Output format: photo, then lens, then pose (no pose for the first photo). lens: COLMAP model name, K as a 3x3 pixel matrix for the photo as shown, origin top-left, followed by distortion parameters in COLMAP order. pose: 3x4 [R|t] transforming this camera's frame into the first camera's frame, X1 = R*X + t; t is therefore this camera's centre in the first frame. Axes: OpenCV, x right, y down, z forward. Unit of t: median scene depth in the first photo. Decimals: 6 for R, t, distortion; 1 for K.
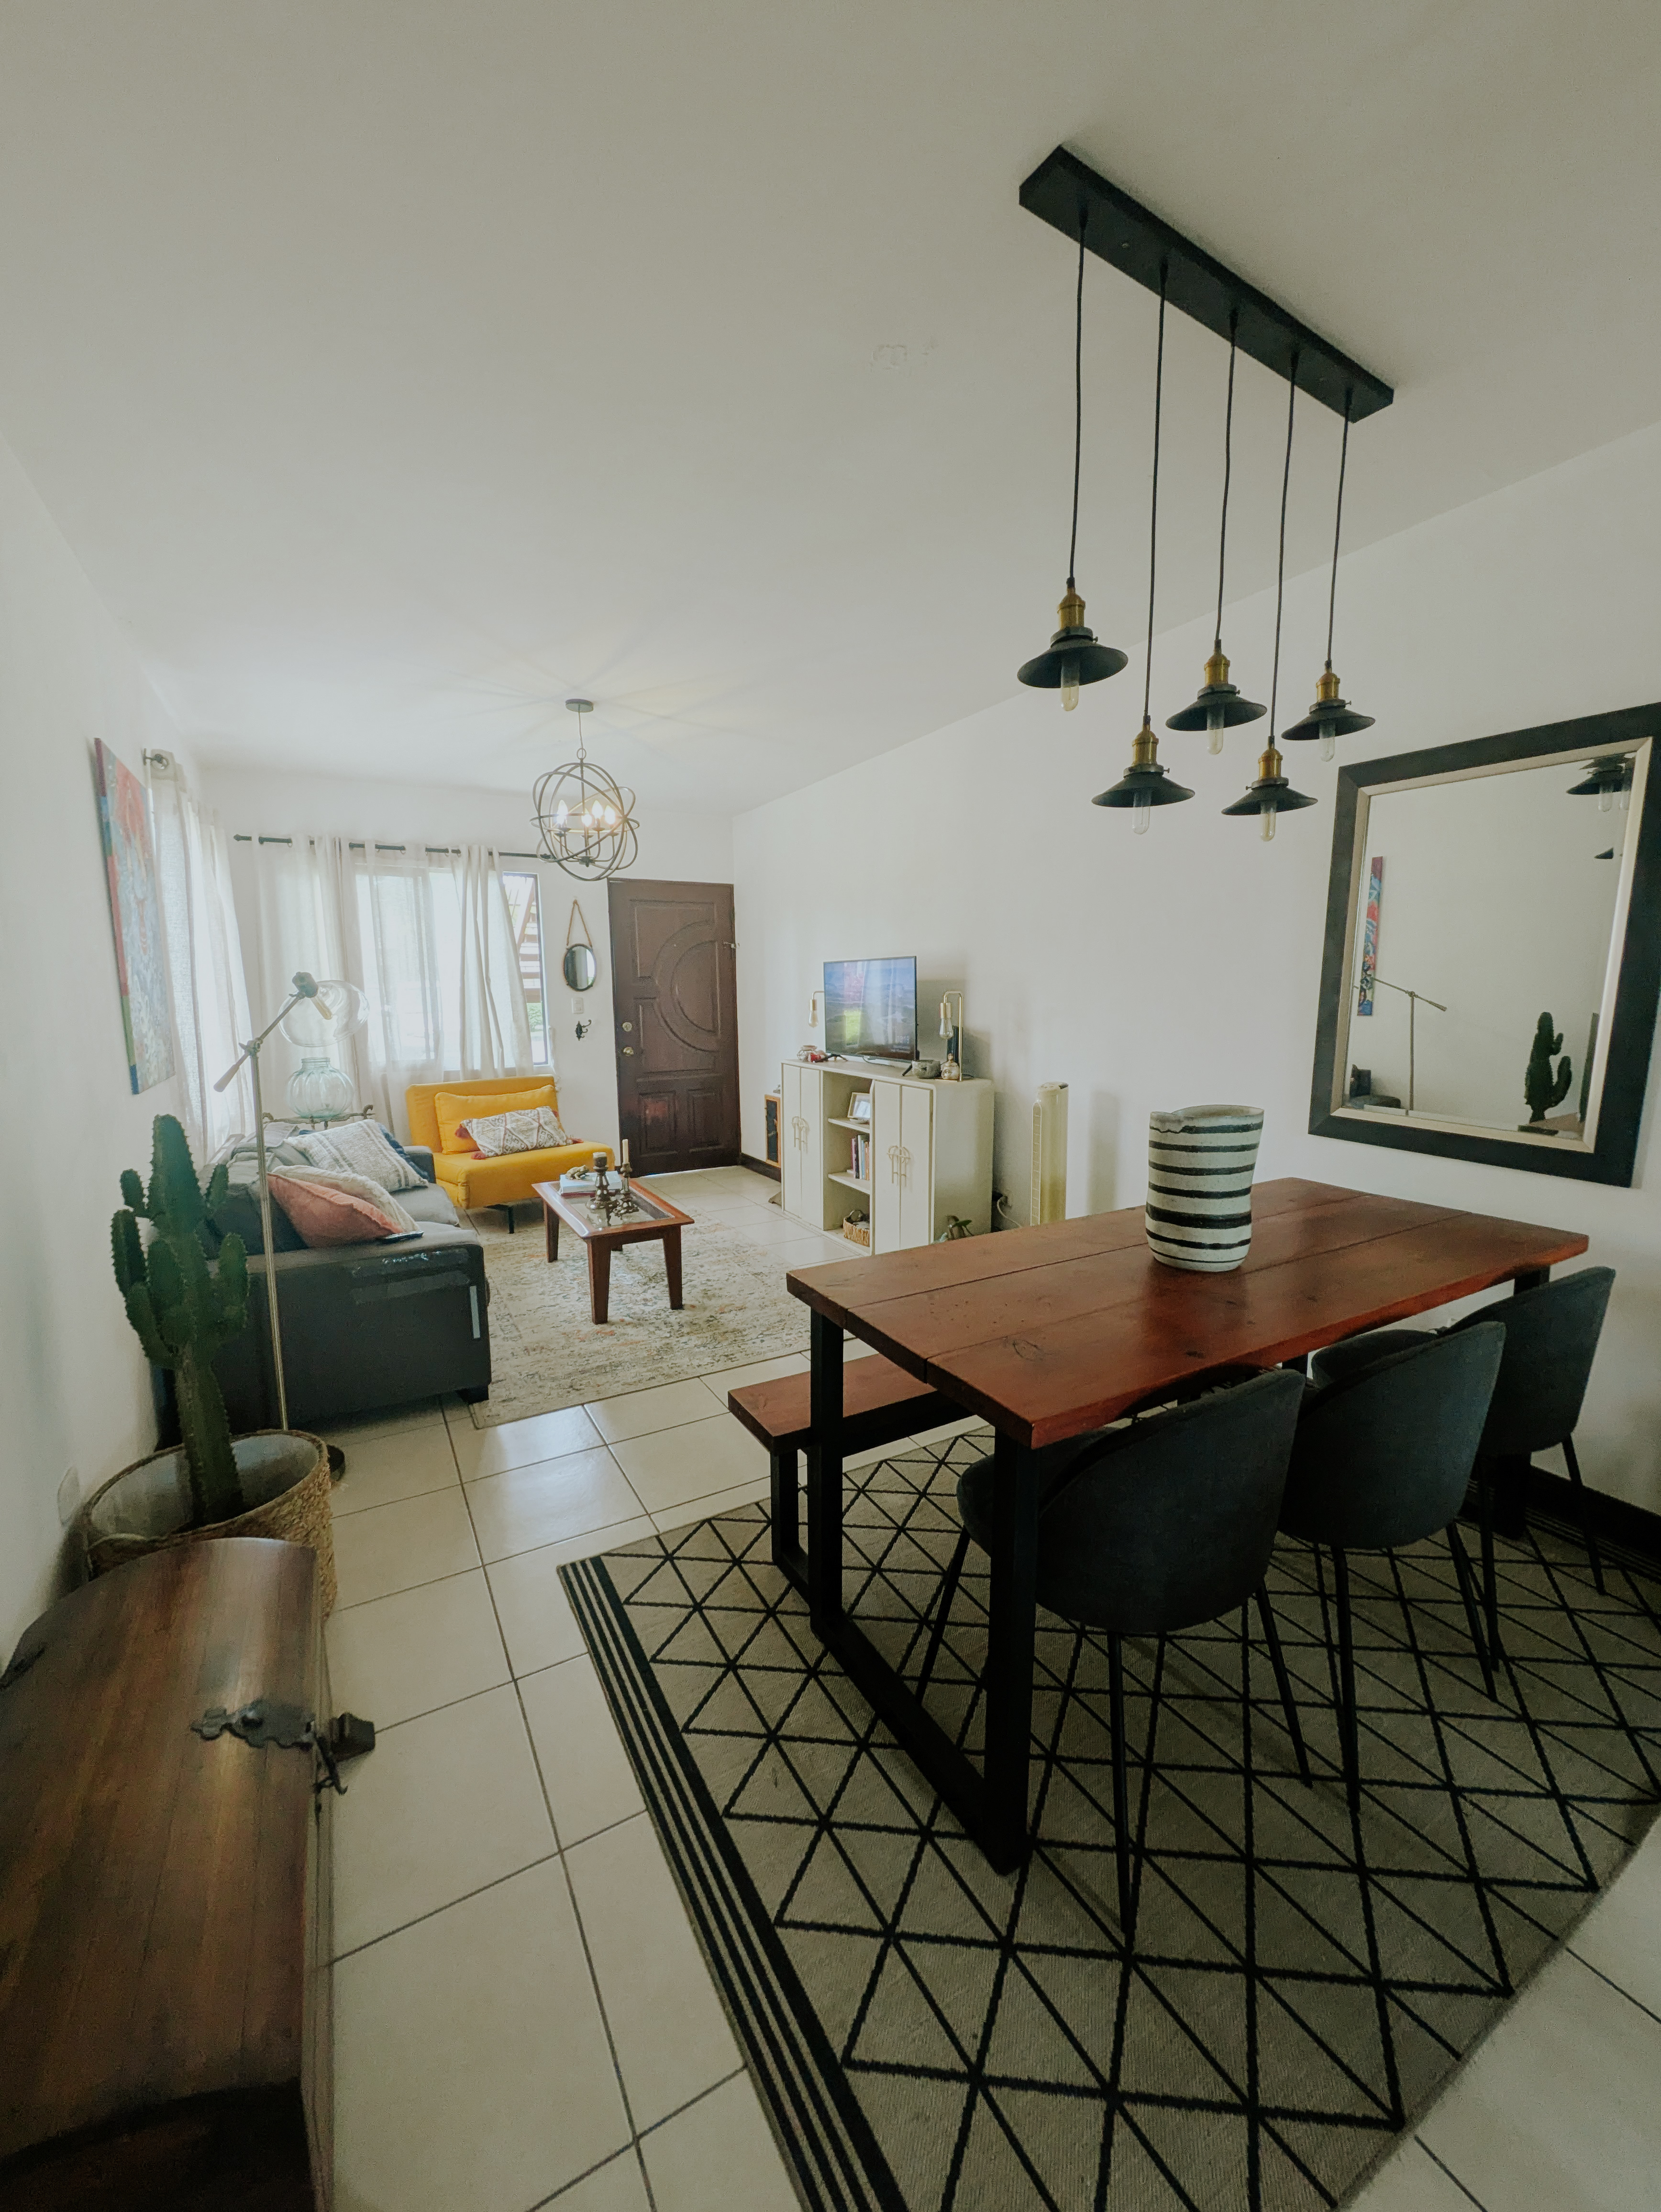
lens RADIAL K [[873.9, 0, 834.4], [0, 873.9, 1109.9], [0, 0, 1]] dist [-0.005160, 0.002015]
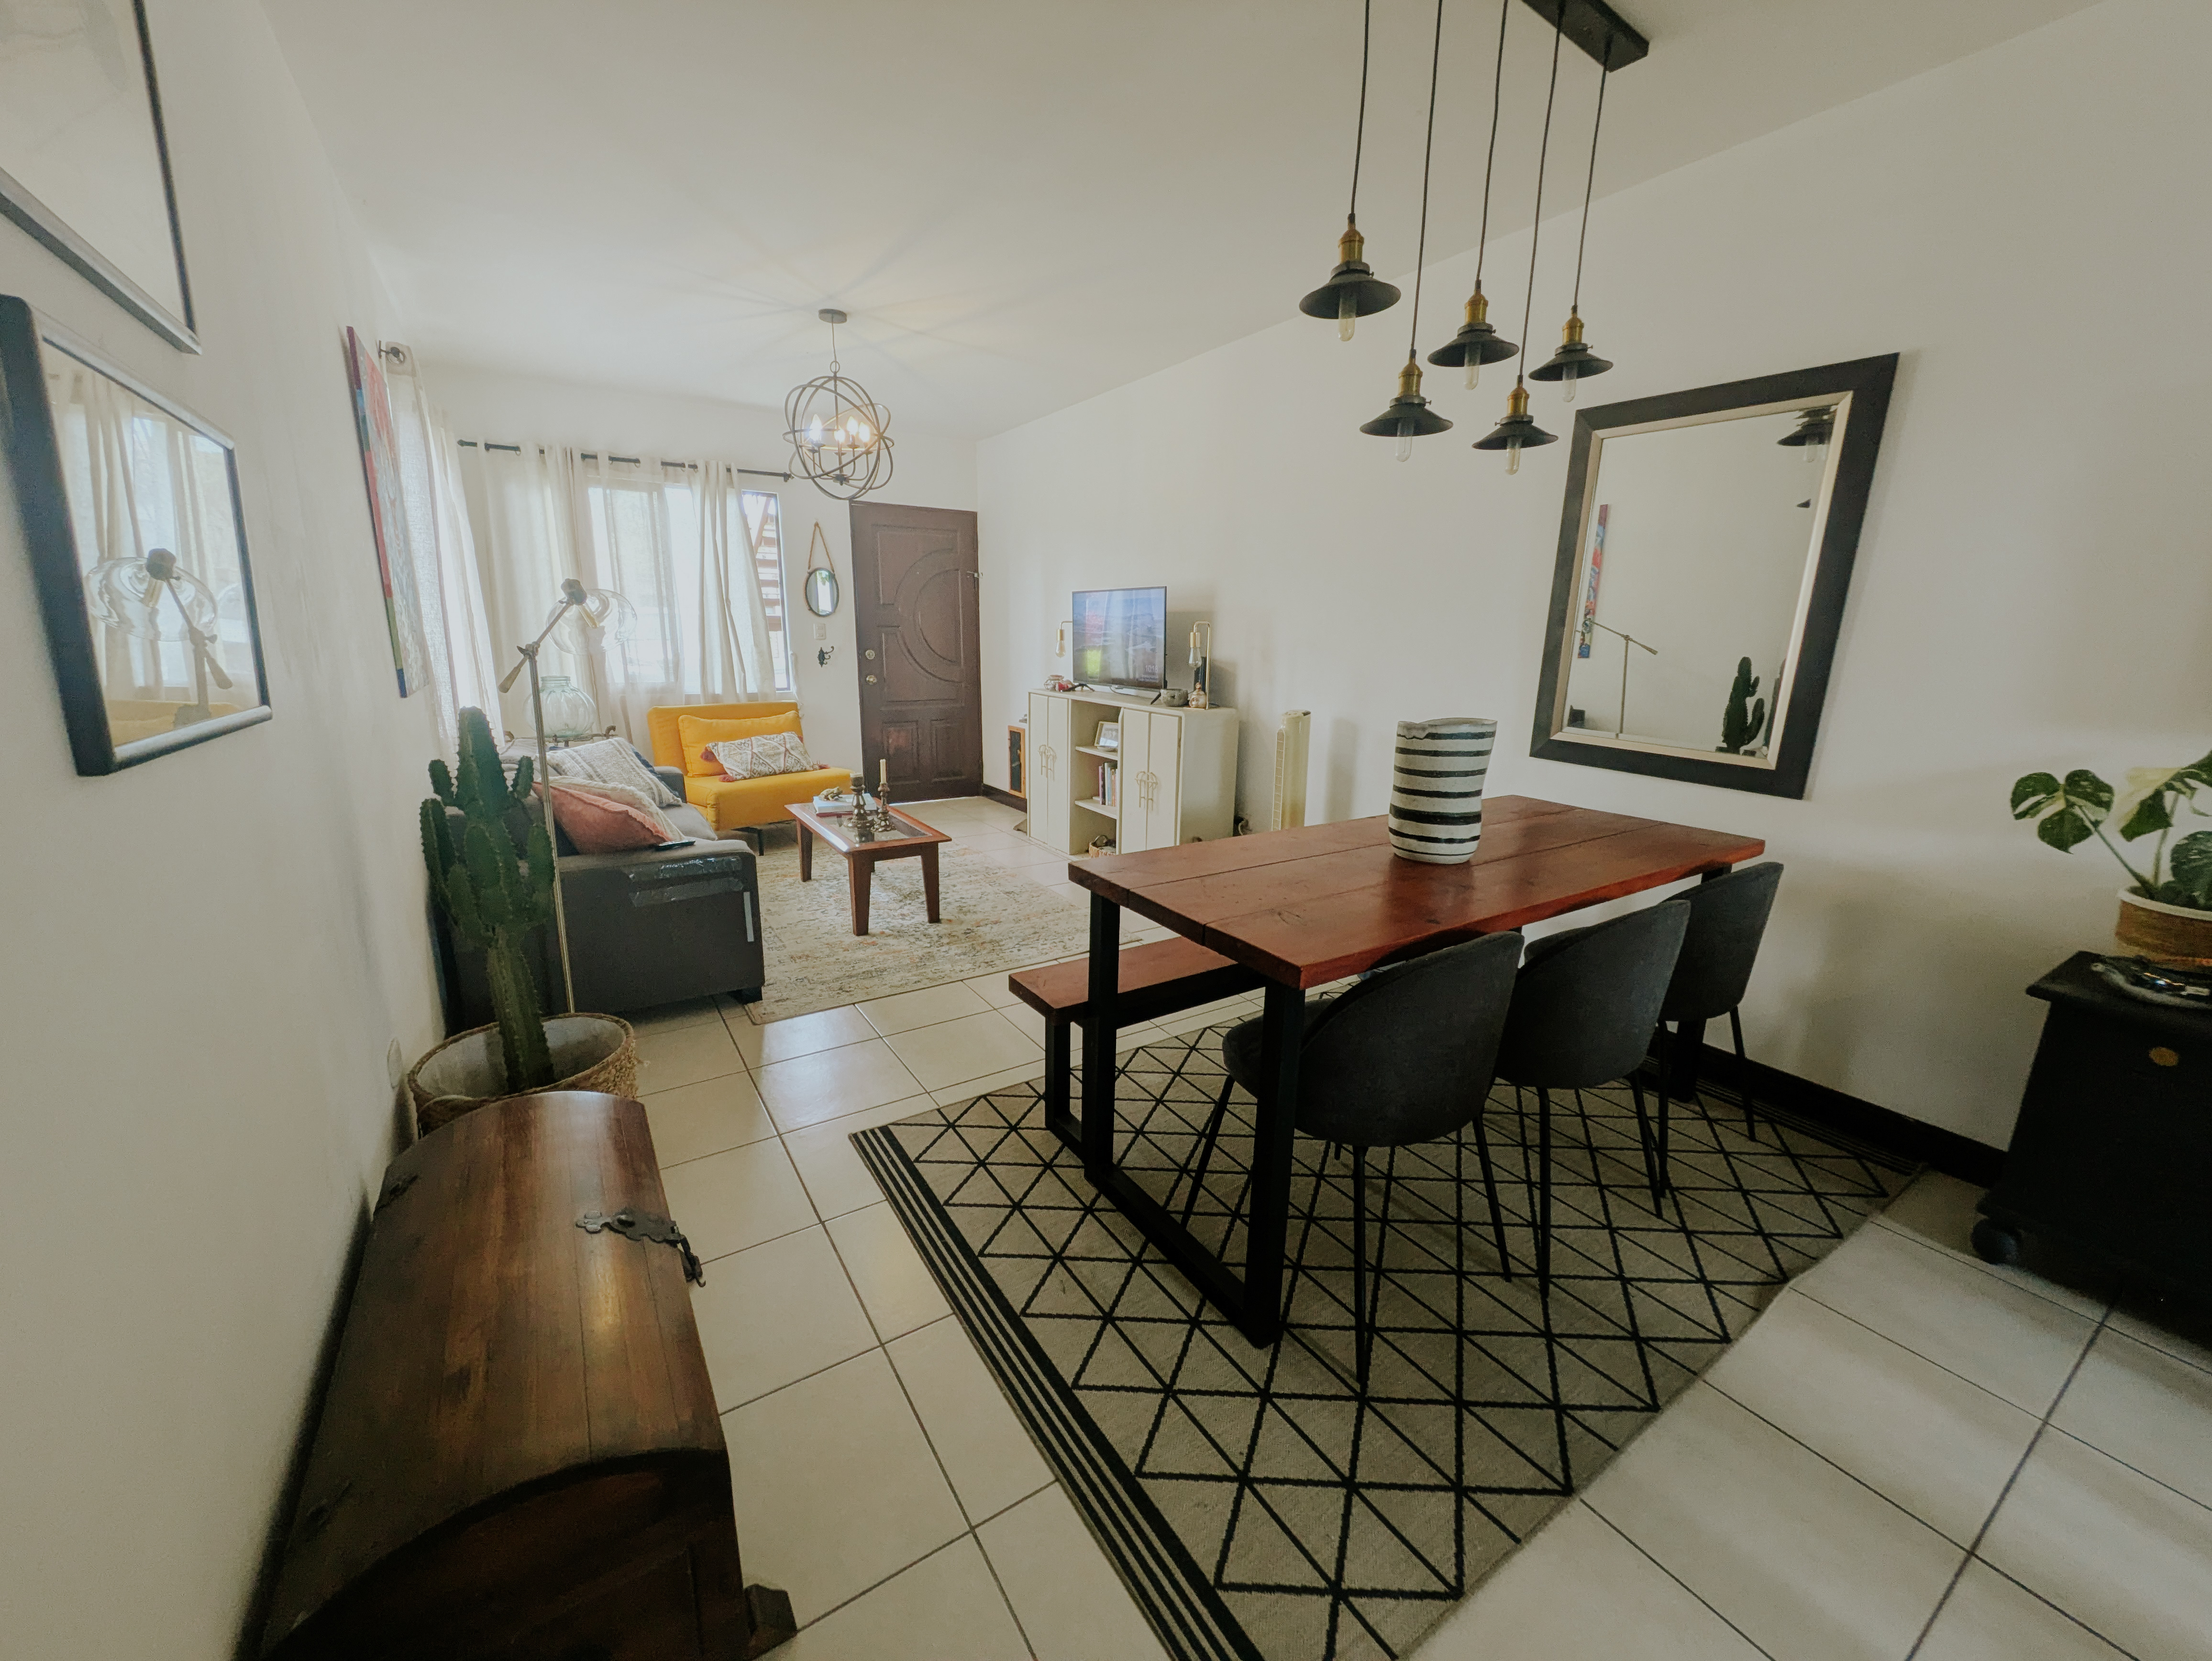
lens RADIAL K [[873.9, 0, 1118.6], [0, 873.9, 823.5], [0, 0, 1]] dist [-0.005160, 0.002015]
pose [[0.997776, 0.009950, 0.065911, -0.061193], [-0.015206, 0.996700, 0.079741, 0.046257], [-0.064901, -0.080566, 0.994634, -0.087172]]
